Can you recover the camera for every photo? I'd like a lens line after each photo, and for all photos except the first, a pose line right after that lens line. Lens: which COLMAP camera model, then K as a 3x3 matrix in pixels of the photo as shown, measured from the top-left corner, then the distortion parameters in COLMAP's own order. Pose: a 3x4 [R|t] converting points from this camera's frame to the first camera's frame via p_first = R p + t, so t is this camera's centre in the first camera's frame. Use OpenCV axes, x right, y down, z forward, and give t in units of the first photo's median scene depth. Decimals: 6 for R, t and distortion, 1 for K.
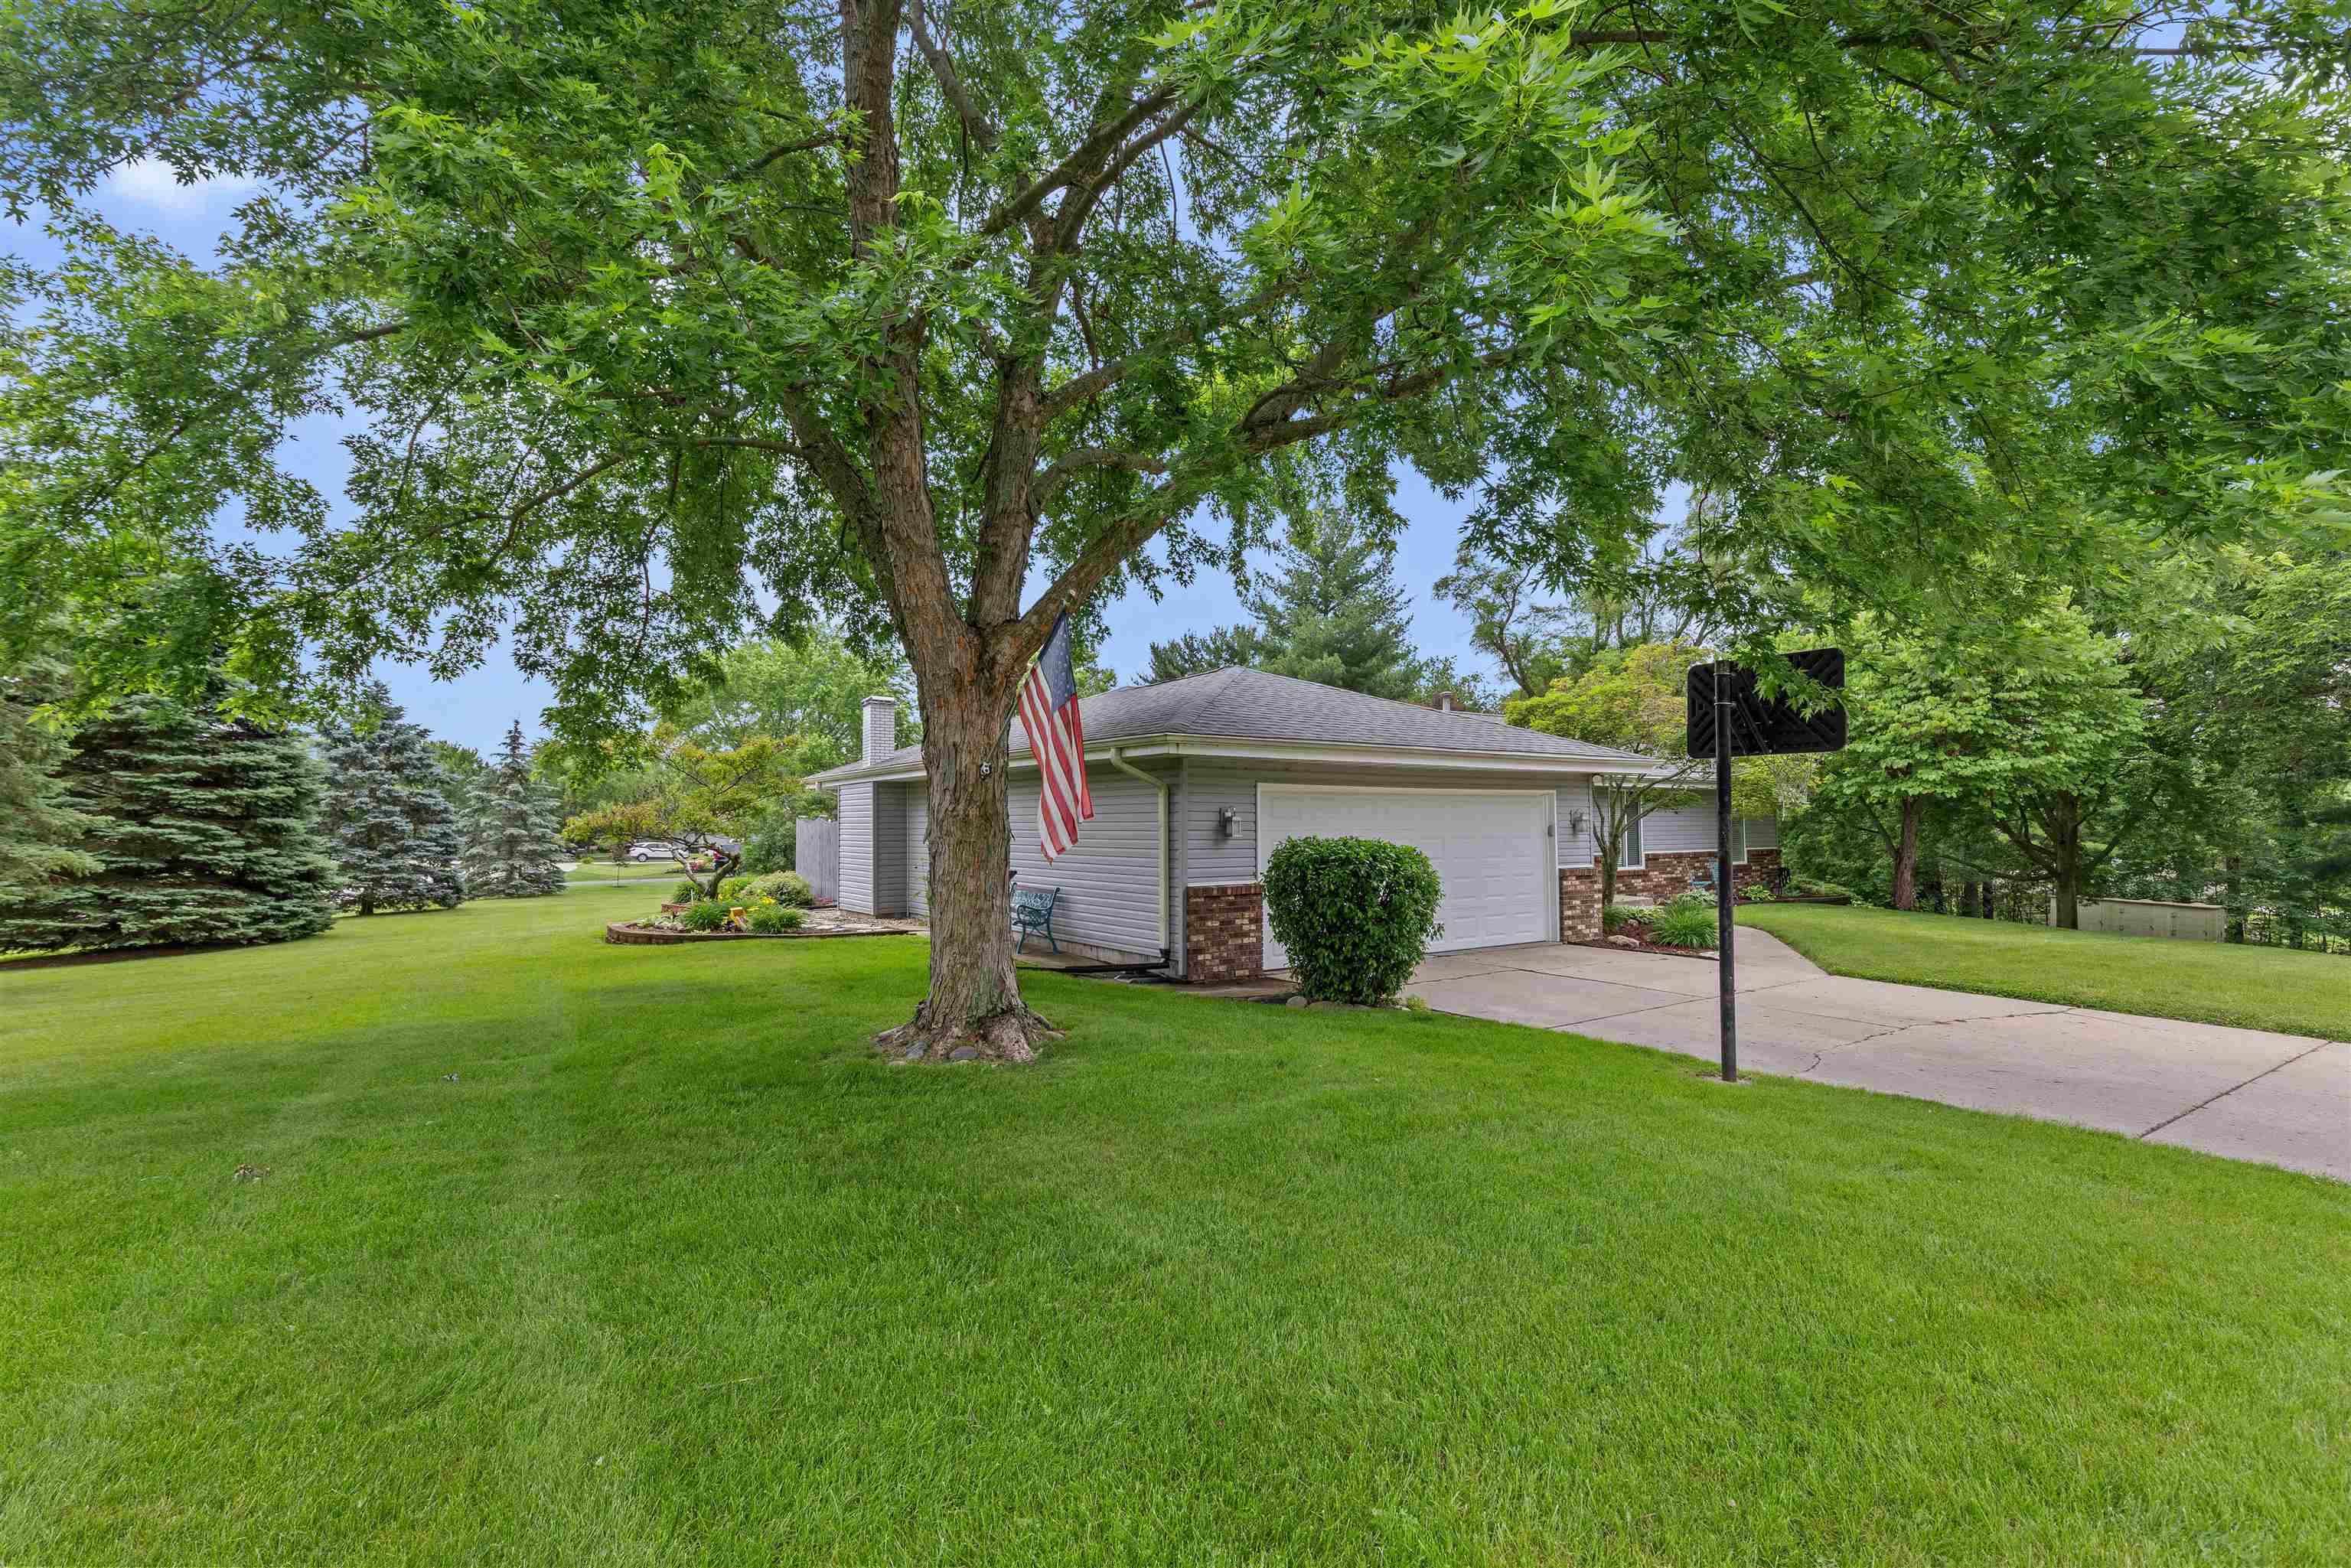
lens RADIAL K [[1089.5, 0, 1168.5], [0, 1089.5, 786.0], [0, 0, 1]] dist [0.011434, -0.001981]
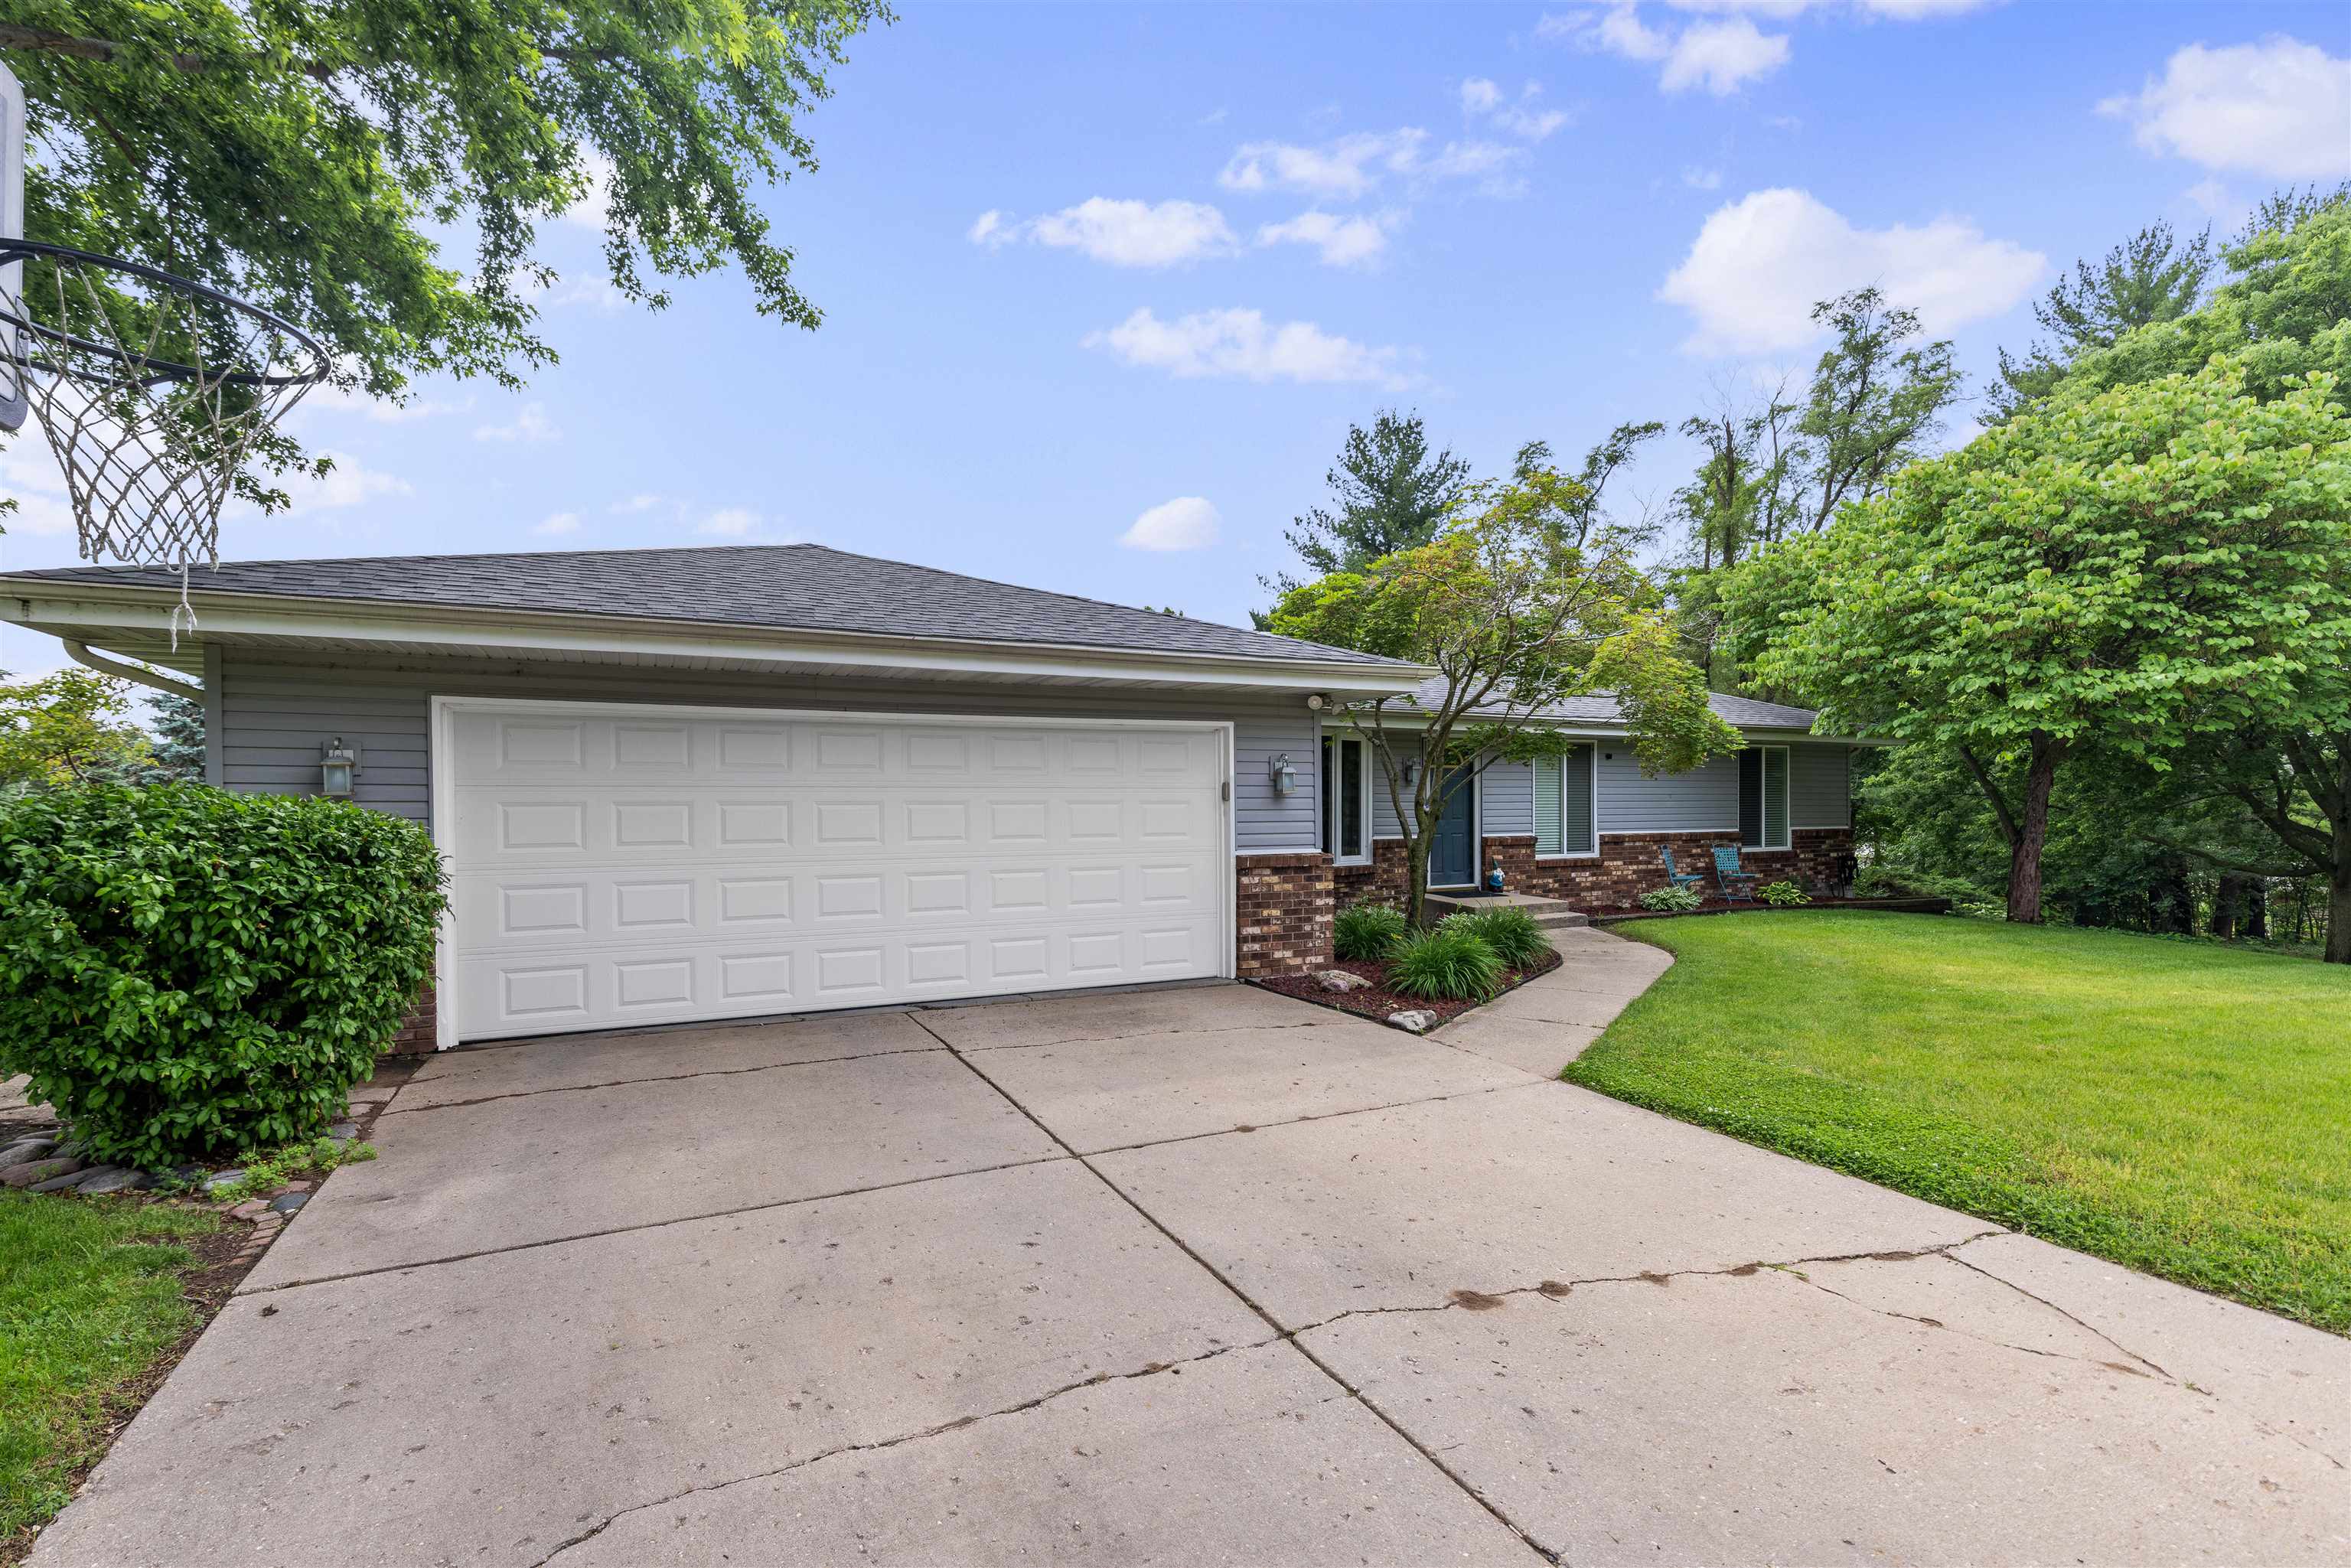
lens RADIAL K [[1089.5, 0, 1202.3], [0, 1089.5, 849.5], [0, 0, 1]] dist [0.011434, -0.001981]
pose [[0.988431, 0.000193, -0.151673, 0.338748], [0.010339, 0.997588, 0.068645, 0.025203], [0.151320, -0.069419, 0.986044, 0.333374]]
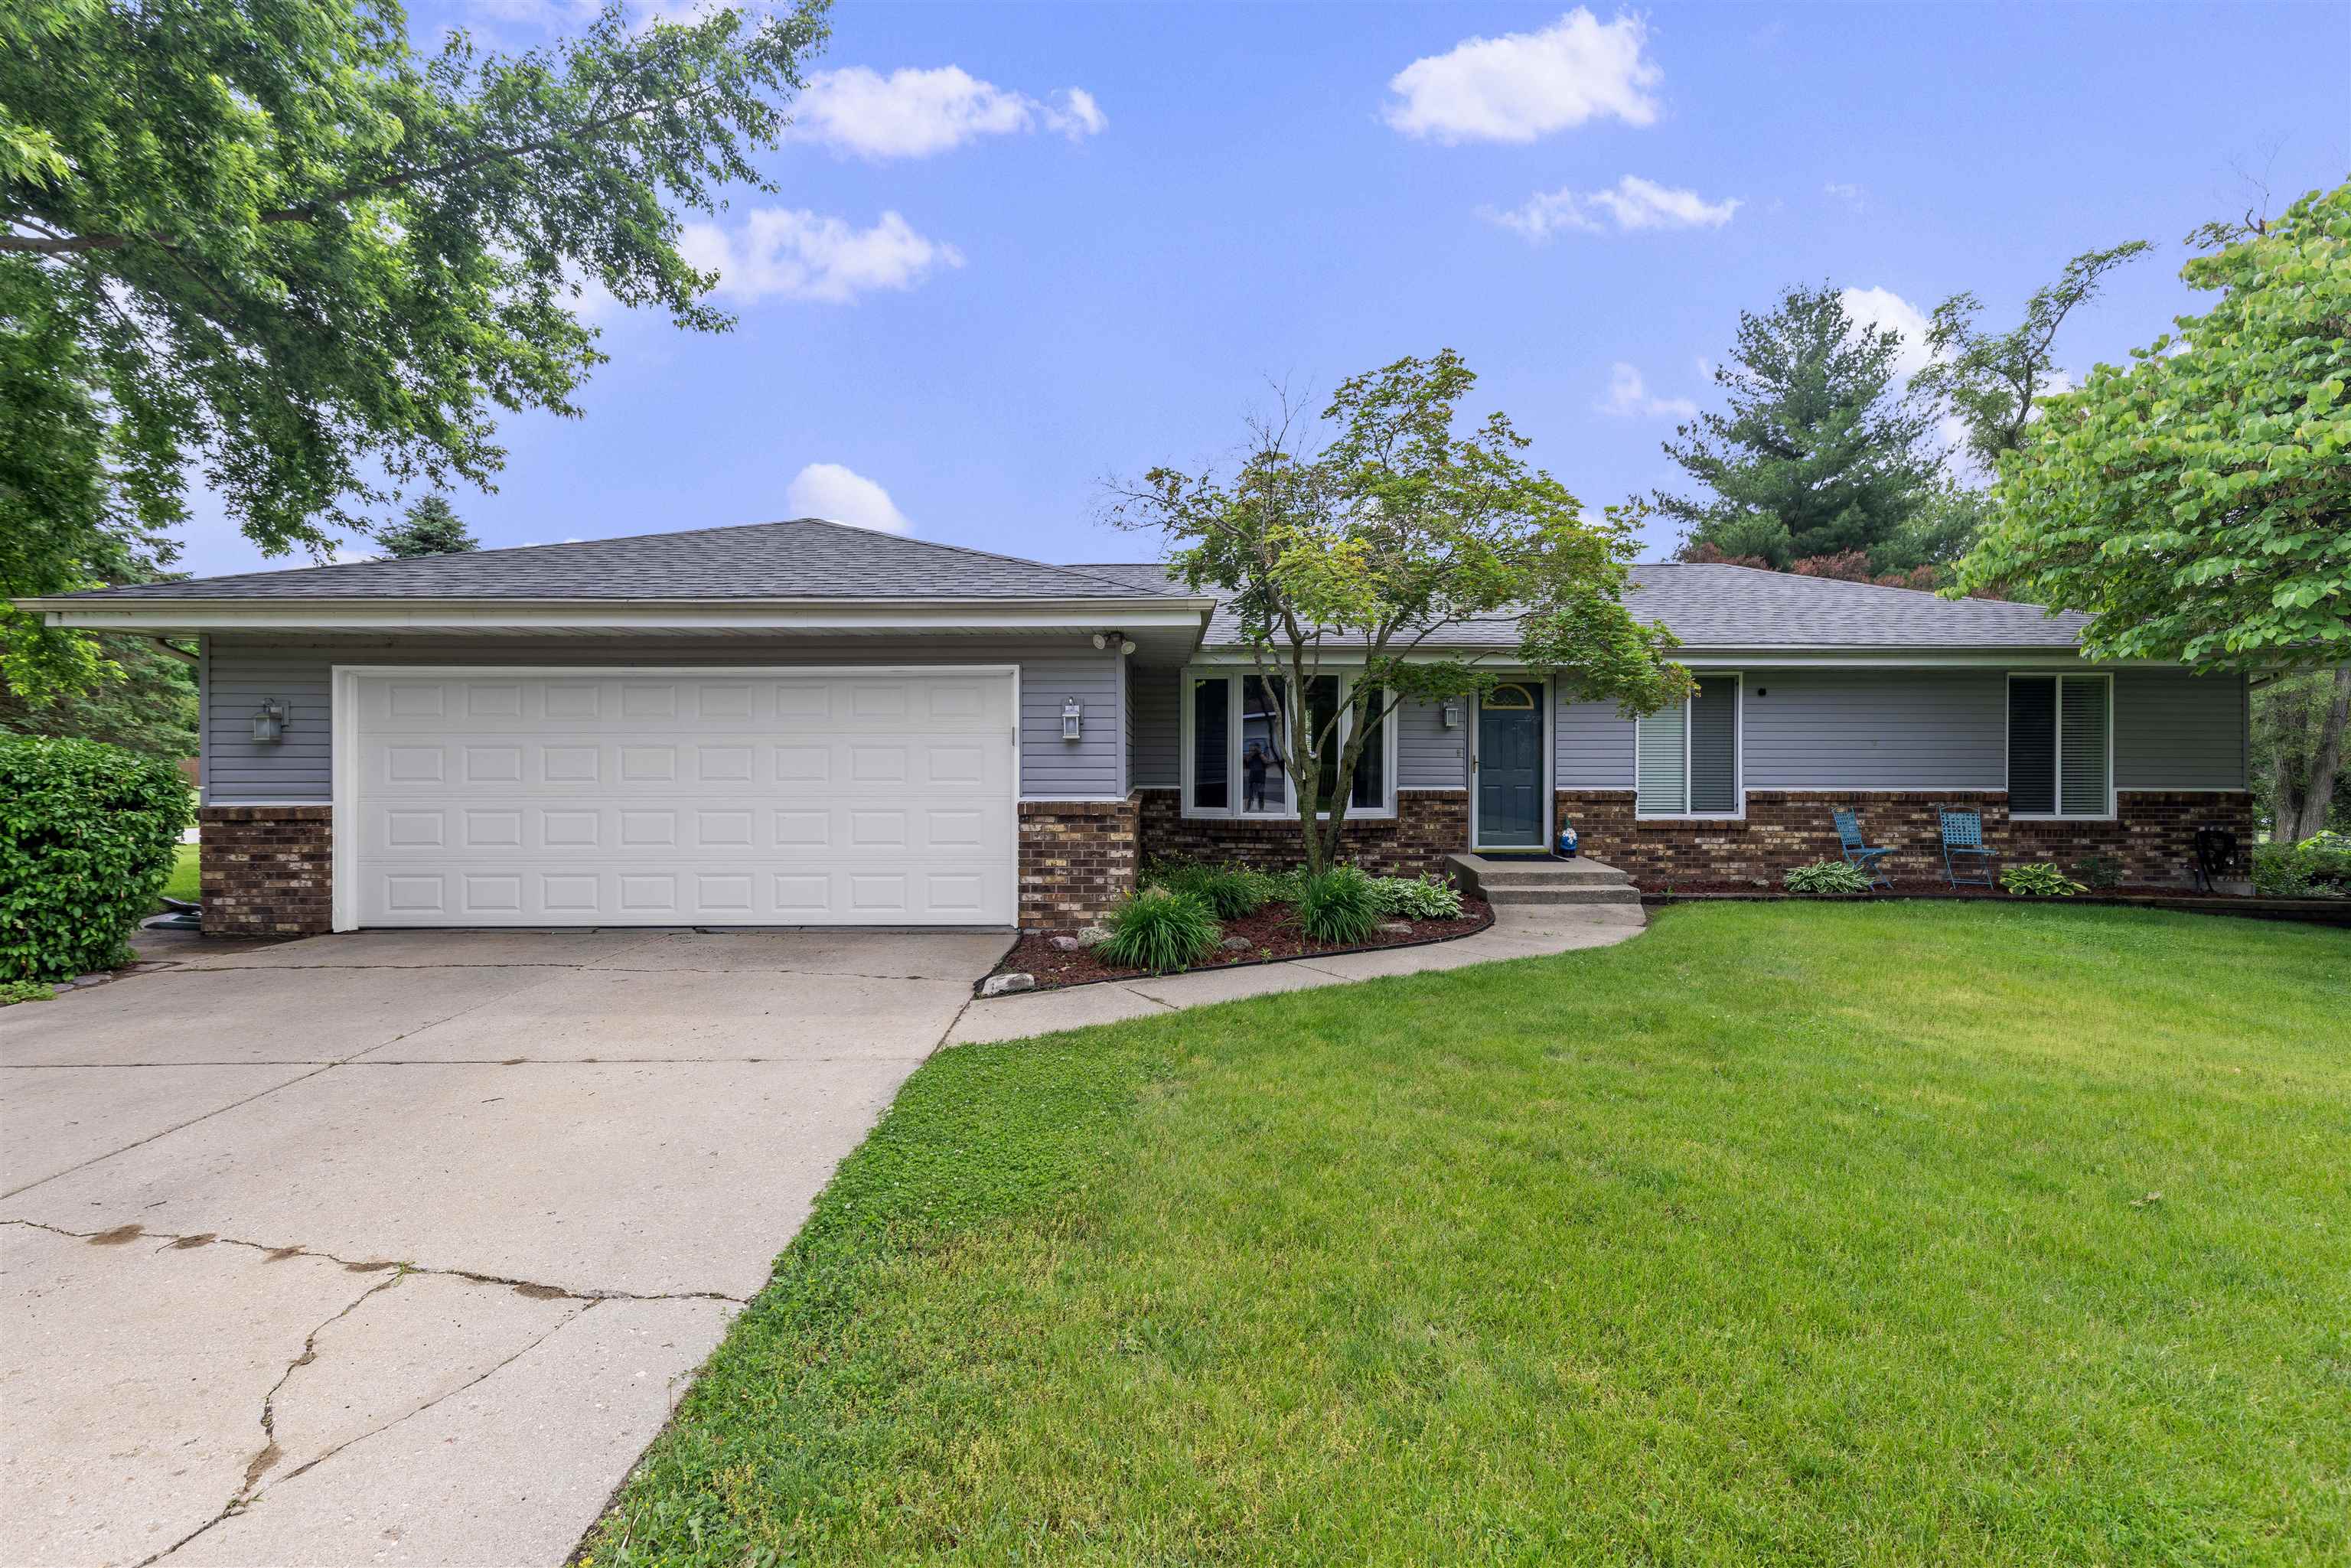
lens RADIAL K [[1089.5, 0, 1185.4], [0, 1089.5, 777.5], [0, 0, 1]] dist [0.011434, -0.001981]
pose [[0.821353, 0.012930, -0.570274, 0.594929], [0.016104, 0.998819, 0.045841, 0.029977], [0.570193, -0.046836, 0.820175, 0.461066]]
